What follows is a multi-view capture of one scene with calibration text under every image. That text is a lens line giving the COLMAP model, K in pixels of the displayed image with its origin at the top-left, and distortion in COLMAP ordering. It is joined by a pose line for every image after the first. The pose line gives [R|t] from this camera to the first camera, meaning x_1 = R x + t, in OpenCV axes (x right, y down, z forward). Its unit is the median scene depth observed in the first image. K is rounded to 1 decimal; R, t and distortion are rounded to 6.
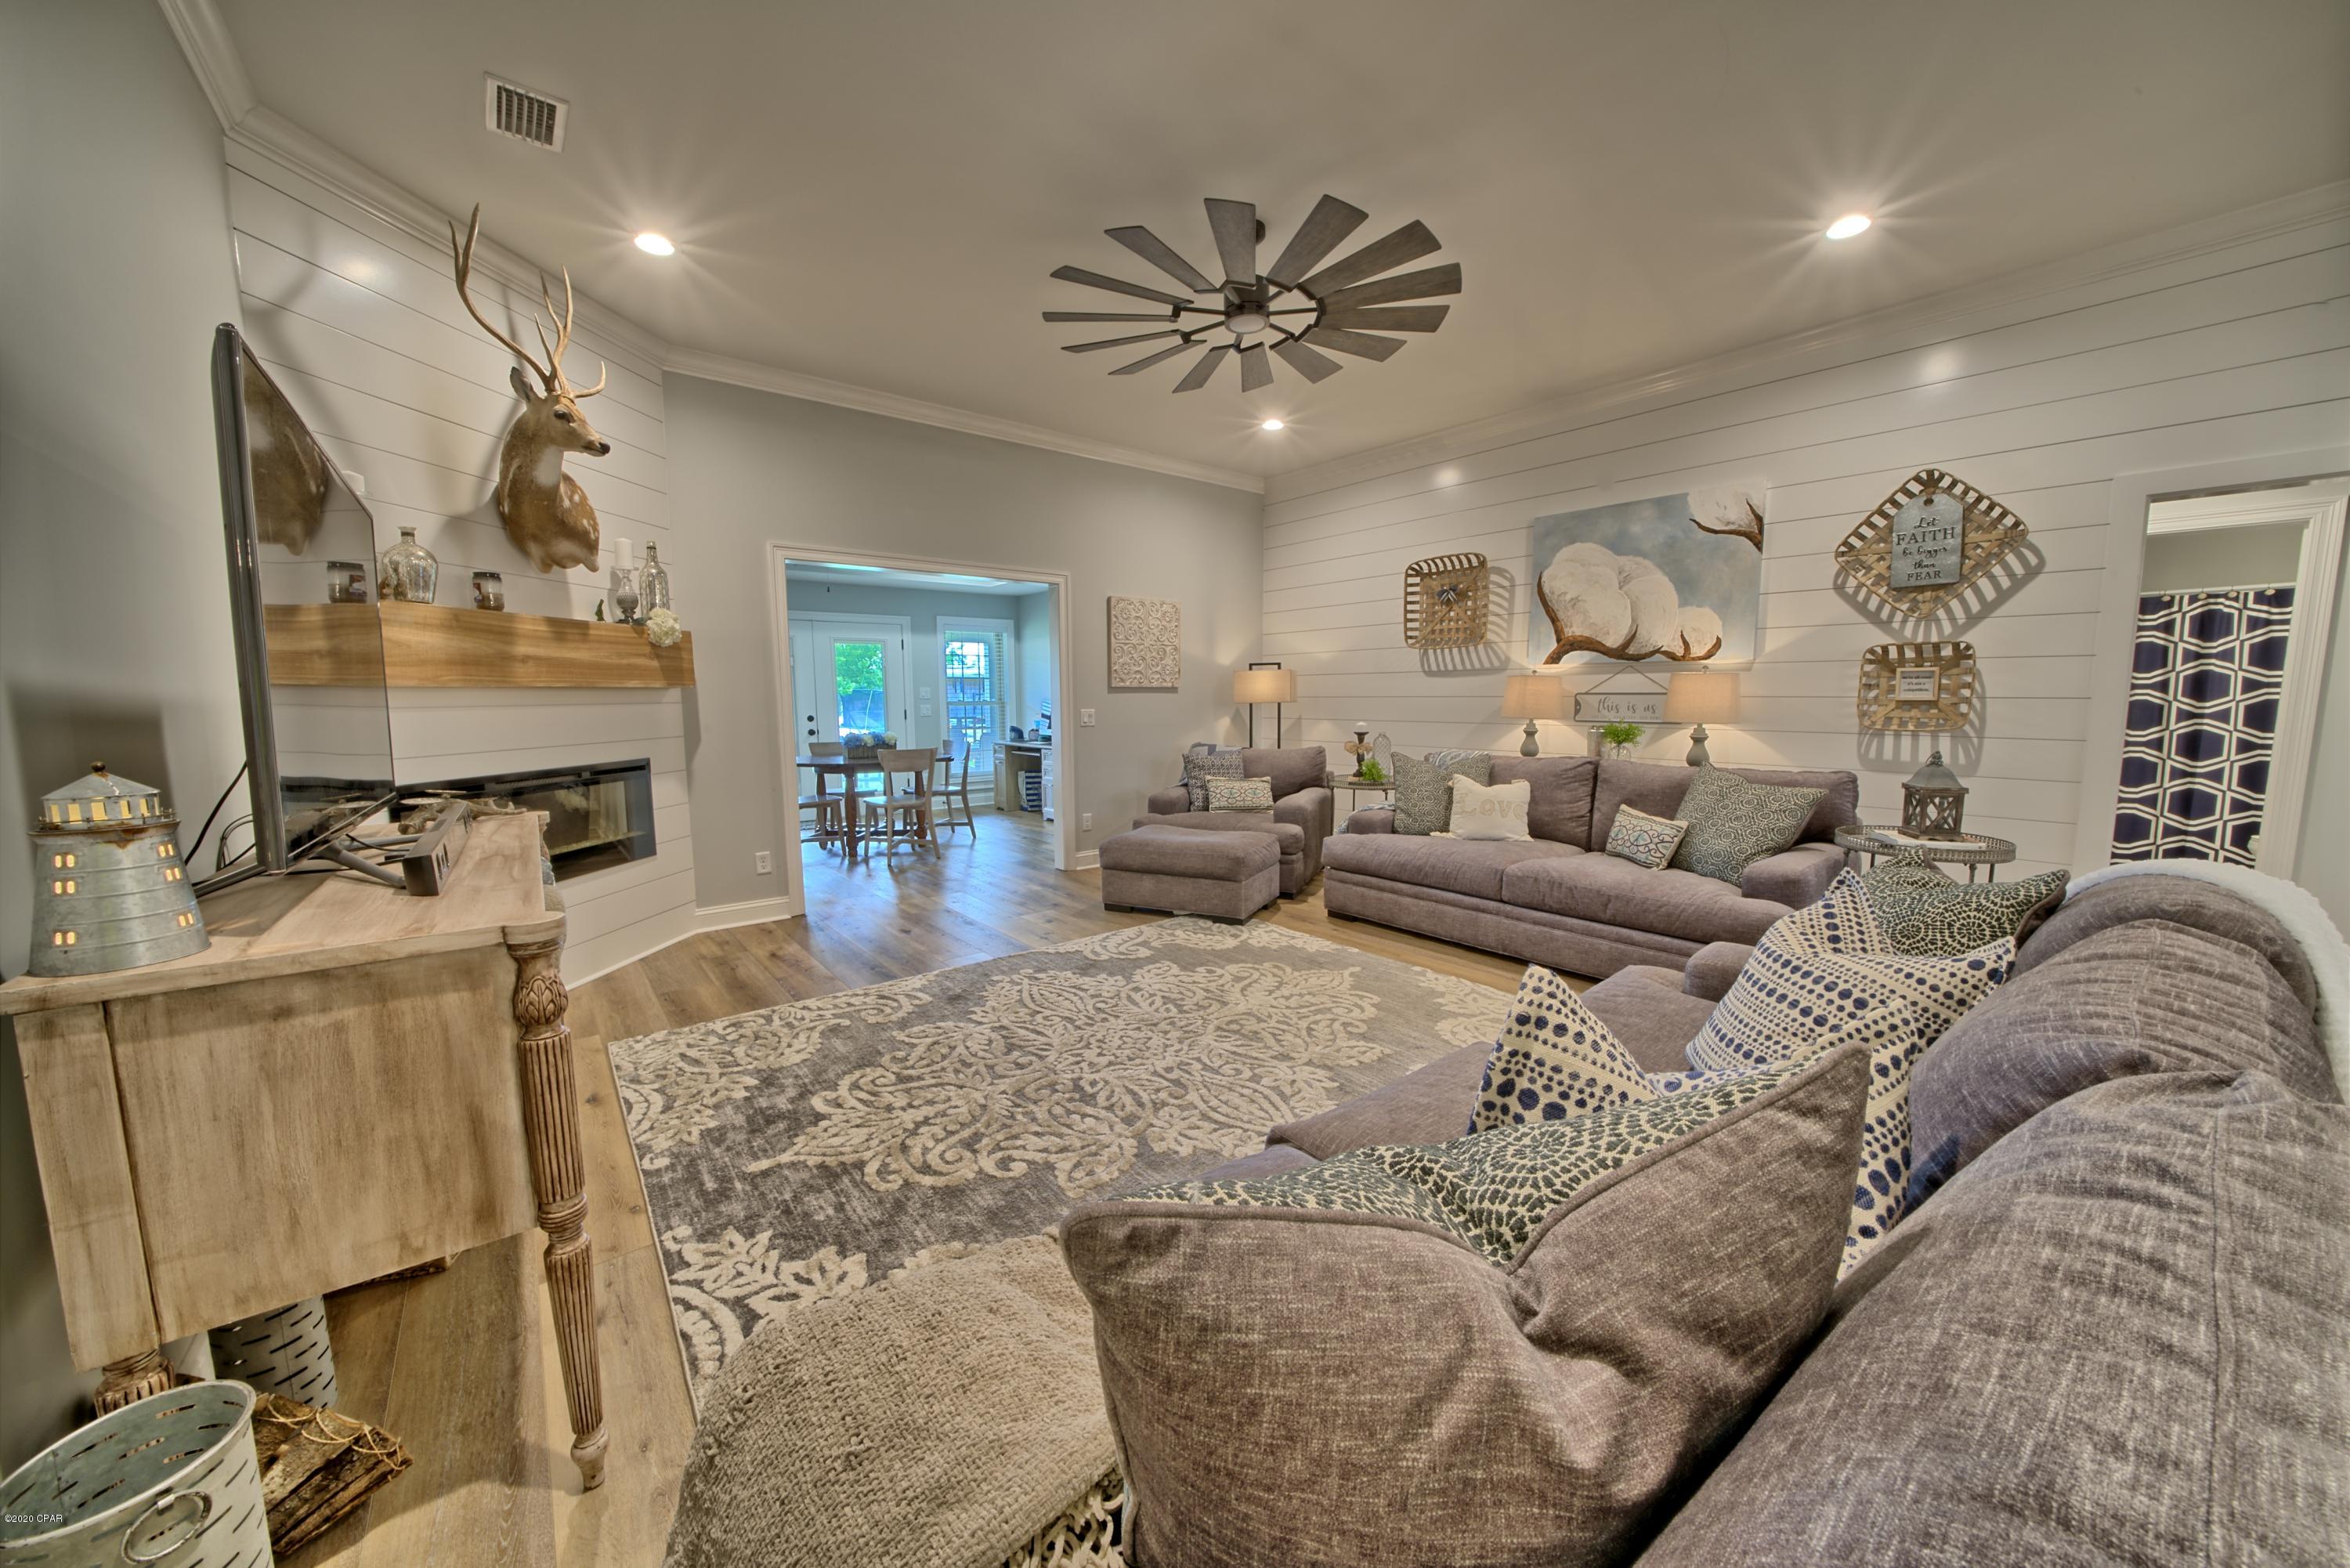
lens RADIAL K [[810.6, 0, 1168.3], [0, 810.6, 783.9], [0, 0, 1]] dist [-0.025635, 0.002131]
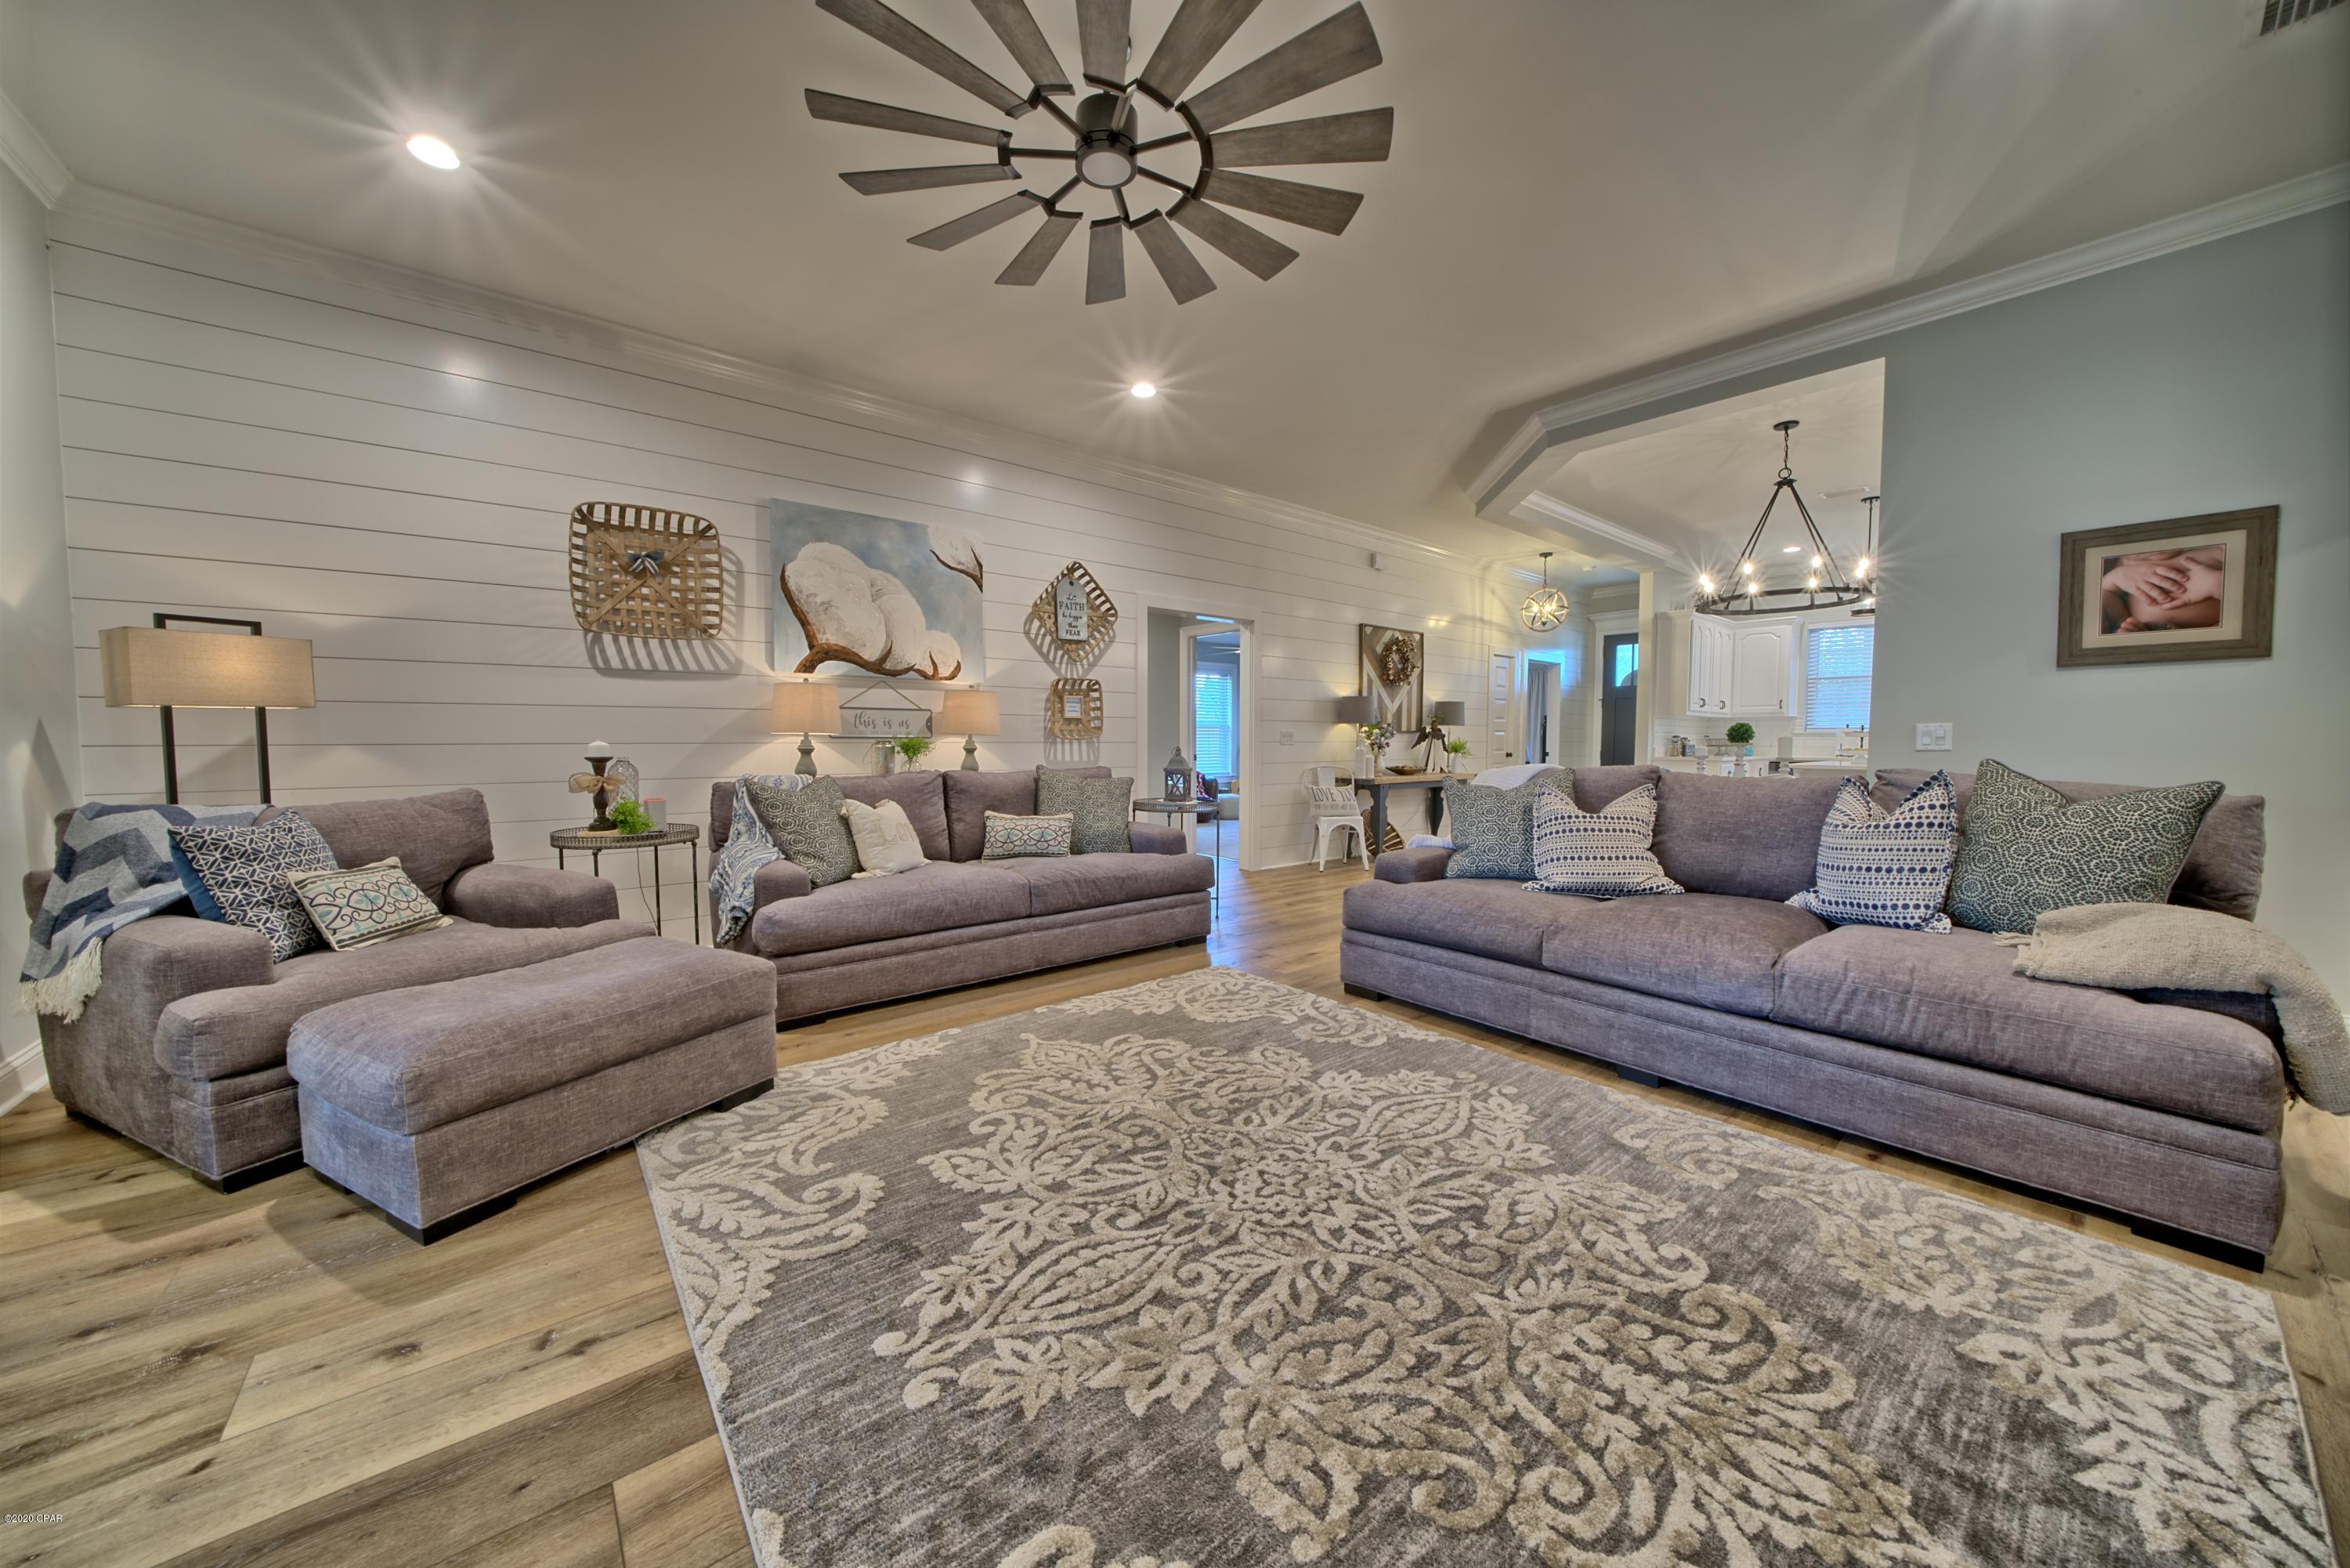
lens RADIAL K [[810.6, 0, 1168.3], [0, 810.6, 783.9], [0, 0, 1]] dist [-0.025635, 0.002131]
pose [[-0.005530, -0.048651, 0.998801, -0.491125], [0.107201, 0.993031, 0.048963, -0.035795], [-0.994222, 0.107344, -0.000276, 0.752978]]
